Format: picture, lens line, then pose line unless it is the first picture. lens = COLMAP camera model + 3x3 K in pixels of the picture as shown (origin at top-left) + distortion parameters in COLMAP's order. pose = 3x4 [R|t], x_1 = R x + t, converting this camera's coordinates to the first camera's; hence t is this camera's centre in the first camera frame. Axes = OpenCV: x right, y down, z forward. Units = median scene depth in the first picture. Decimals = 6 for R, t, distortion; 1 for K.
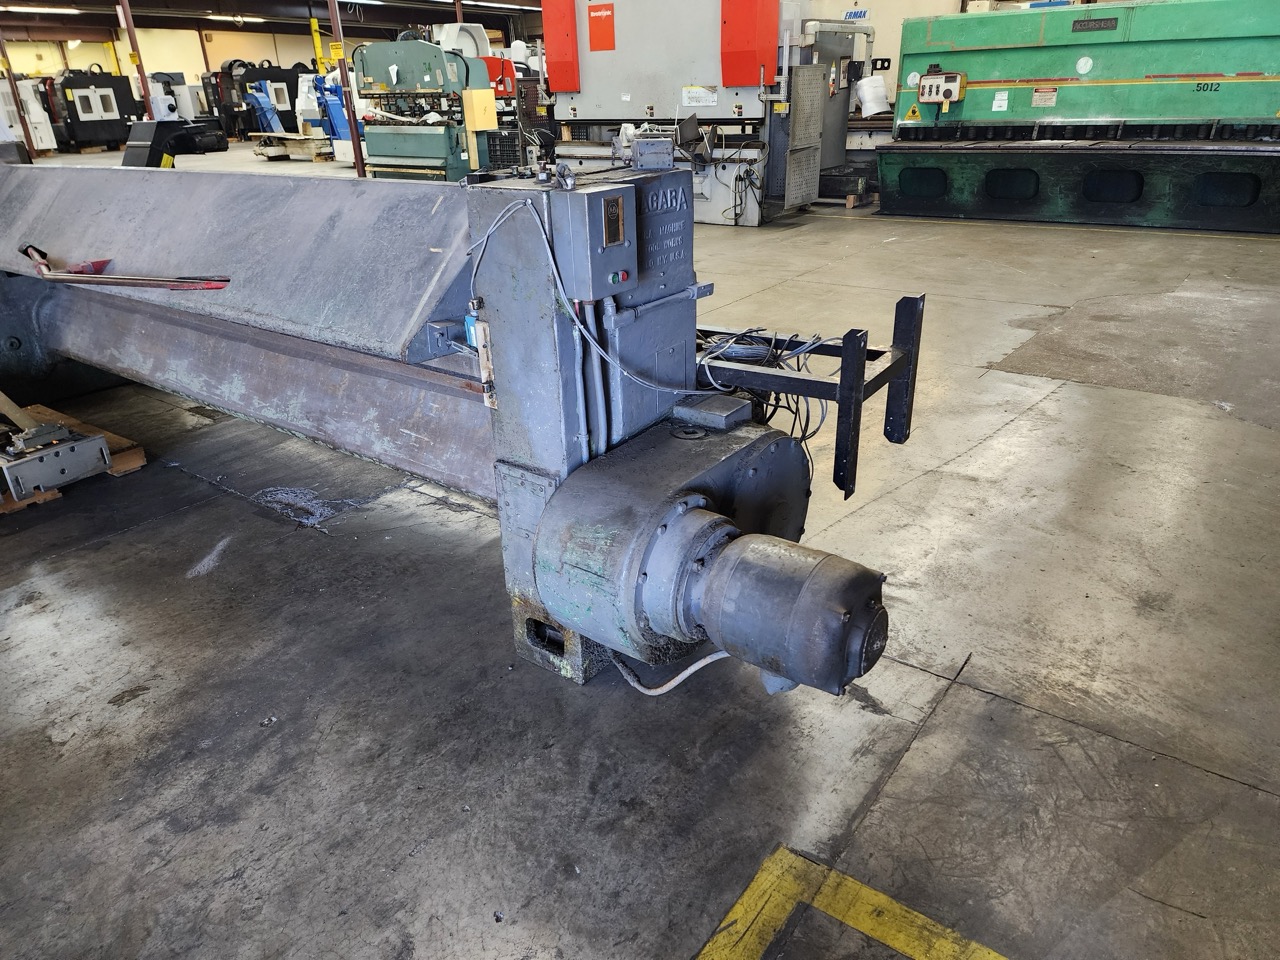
lens RADIAL K [[861.9, 0, 630.5], [0, 861.9, 485.4], [0, 0, 1]] dist [0.076327, -0.069699]
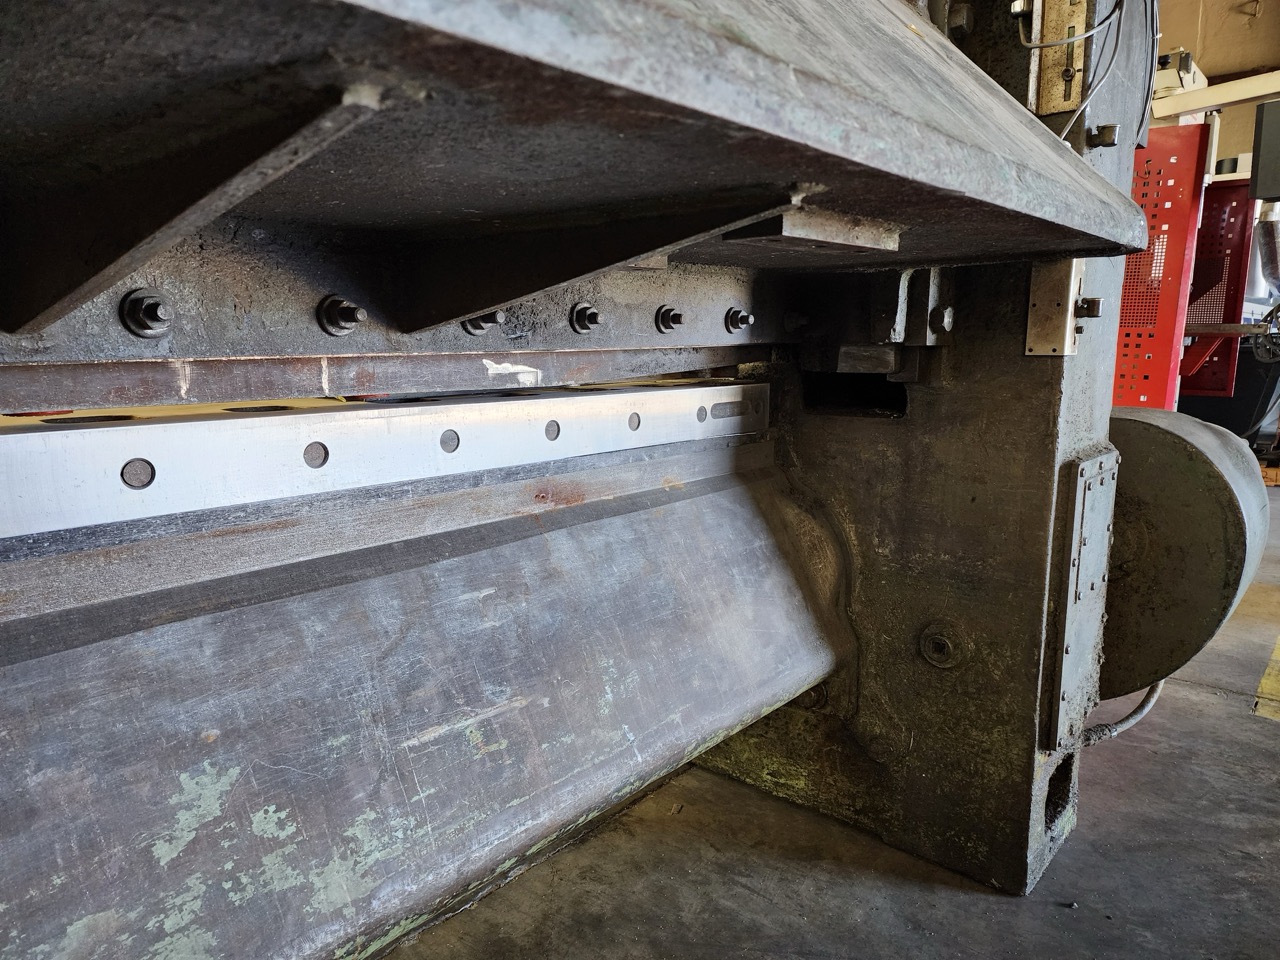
lens RADIAL K [[861.9, 0, 630.5], [0, 861.9, 485.4], [0, 0, 1]] dist [0.076327, -0.069699]
pose [[0.063563, -0.133809, 0.988967, -0.171384], [0.422392, 0.901440, 0.094819, -0.044014], [-0.904182, 0.411704, 0.113818, 0.296574]]
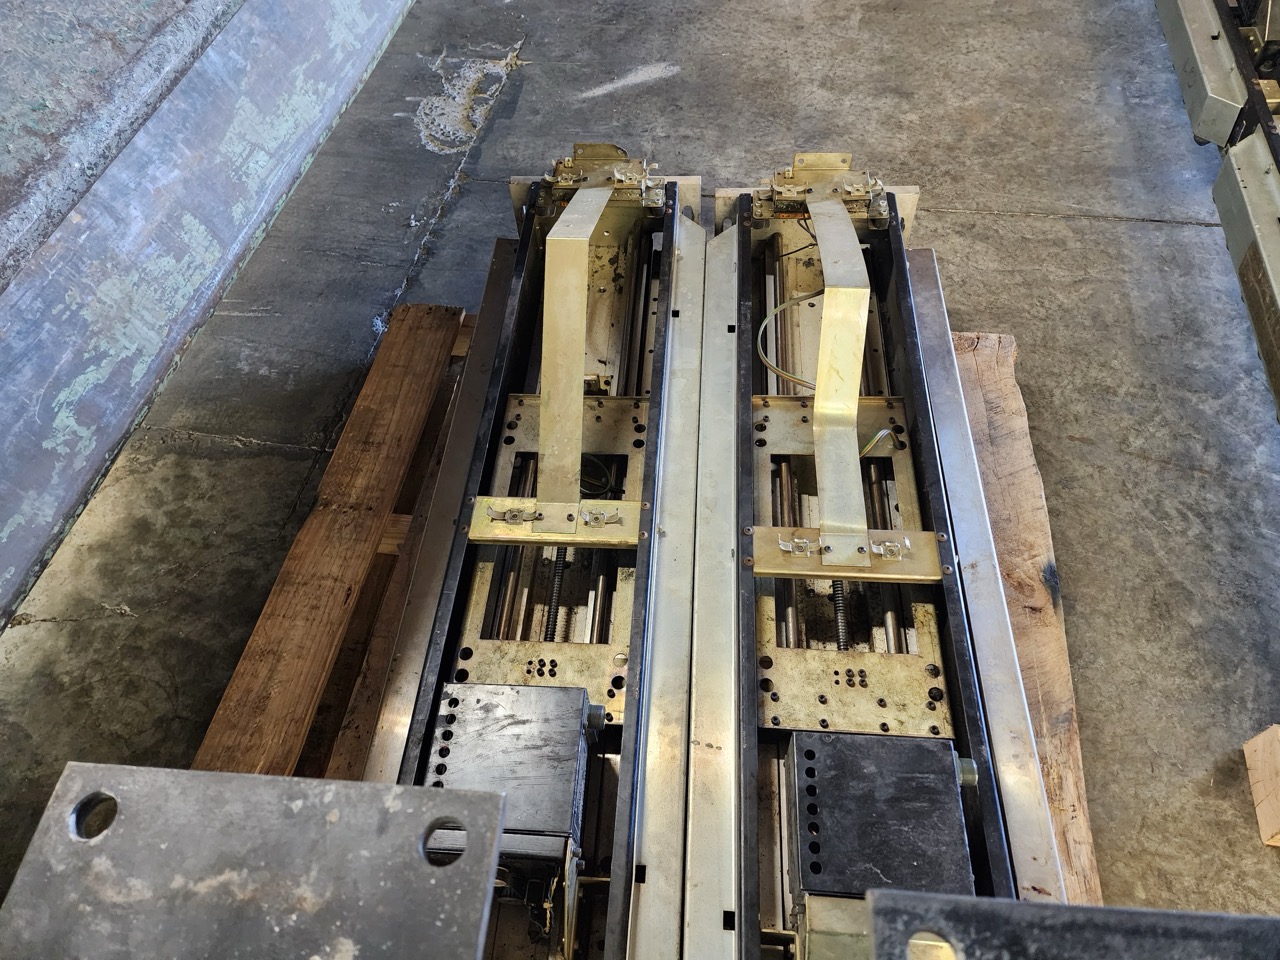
lens RADIAL K [[861.9, 0, 630.5], [0, 861.9, 485.4], [0, 0, 1]] dist [0.076327, -0.069699]
pose [[-0.455927, -0.686897, 0.565954, -0.400194], [0.433746, 0.383781, 0.815215, -0.138771], [-0.777171, 0.617159, 0.122963, 0.393862]]
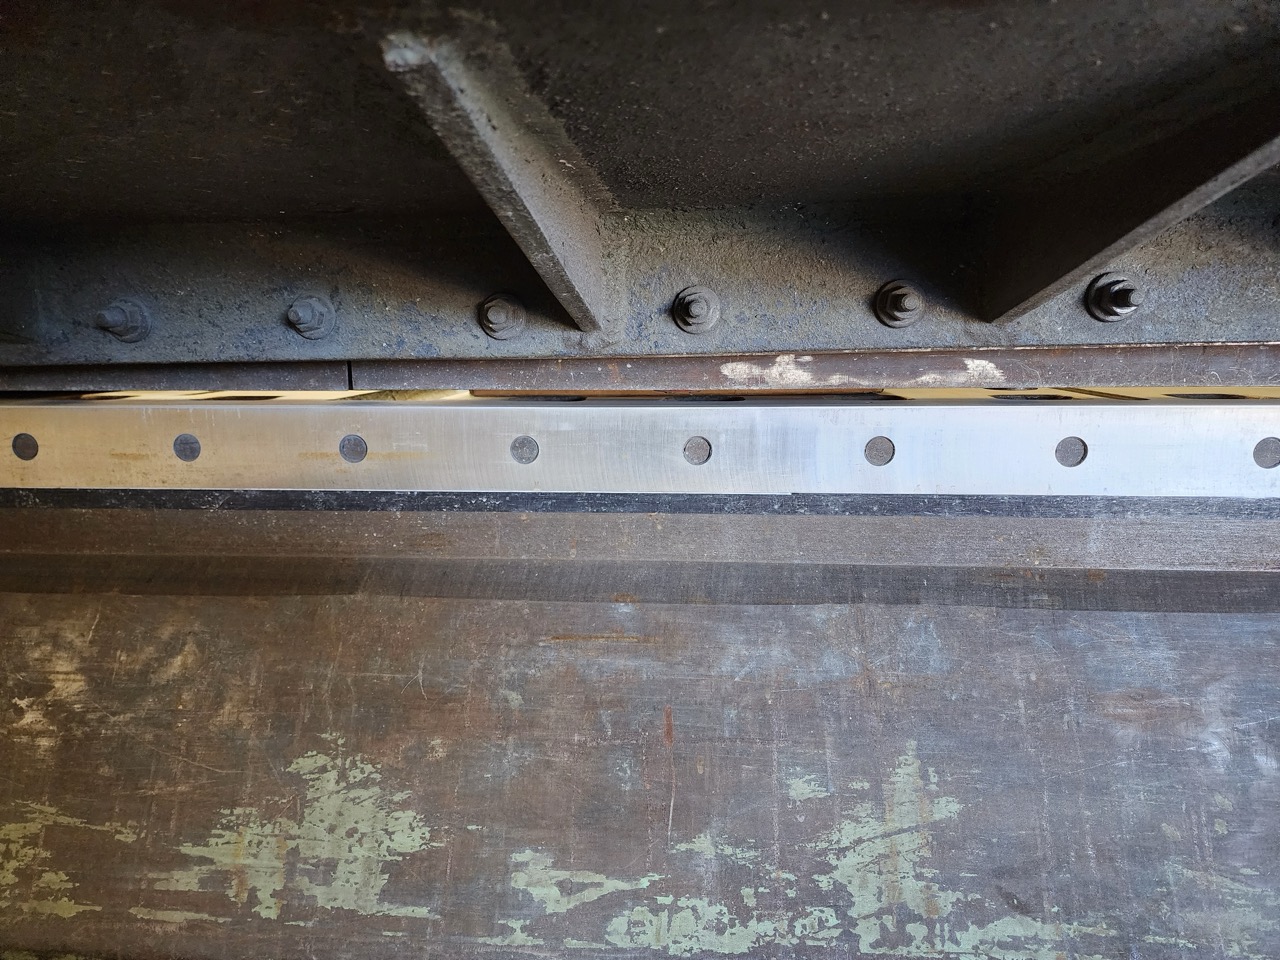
lens RADIAL K [[867.1, 0, 630.0], [0, 867.1, 476.6], [0, 0, 1]] dist [0.067908, -0.069017]
pose [[0.842705, -0.060720, 0.534940, -0.199283], [0.209006, 0.952586, -0.221126, -0.052053], [-0.496150, 0.298150, 0.815440, 0.318359]]
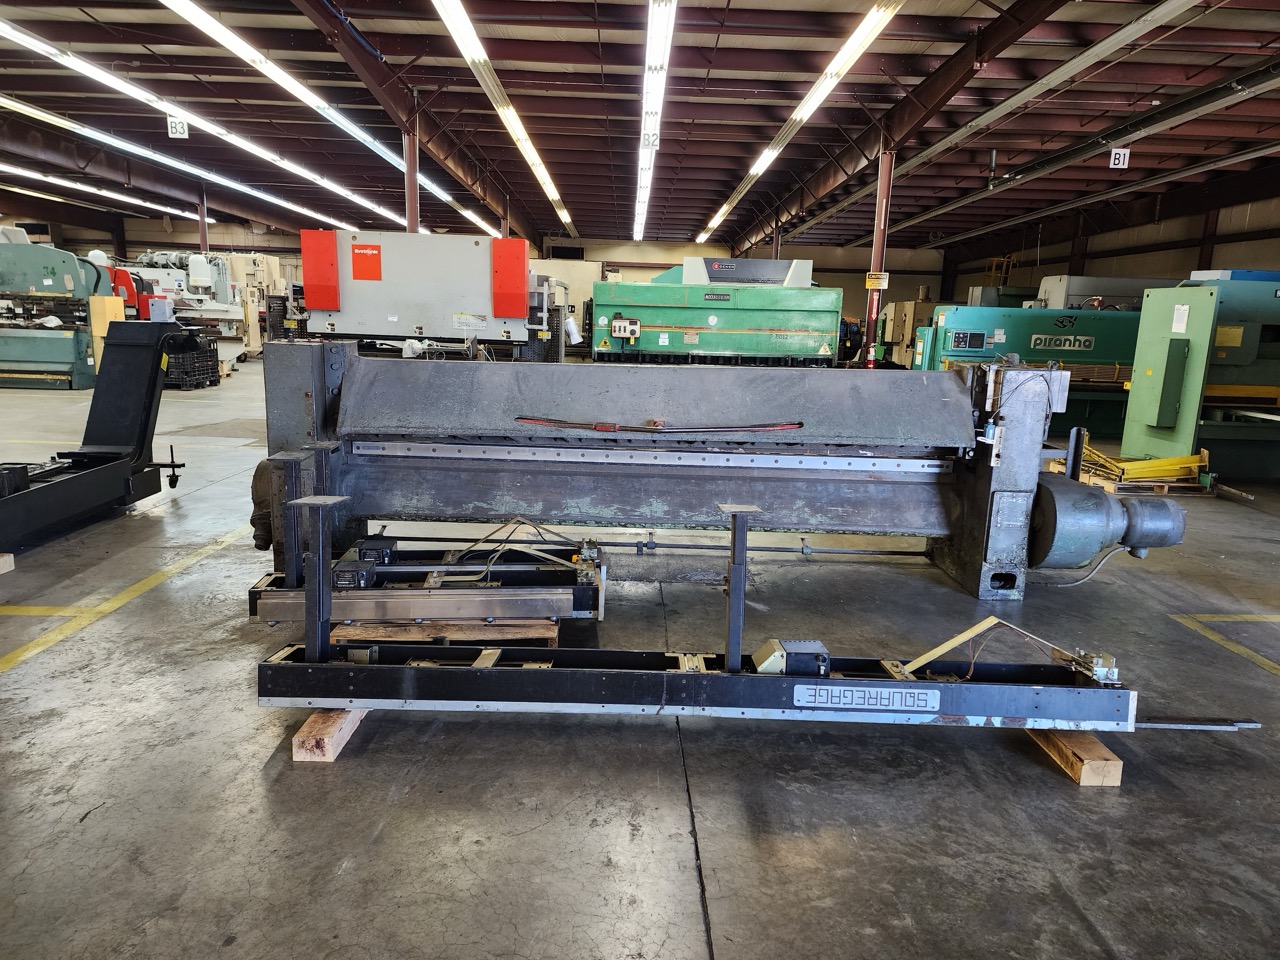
lens RADIAL K [[852.2, 0, 648.0], [0, 852.2, 480.5], [0, 0, 1]] dist [0.109164, -0.112840]
pose [[0.778136, -0.060779, 0.625148, -0.539610], [0.207941, 0.964108, -0.165094, 0.029816], [-0.592676, 0.258460, 0.762846, -0.031745]]
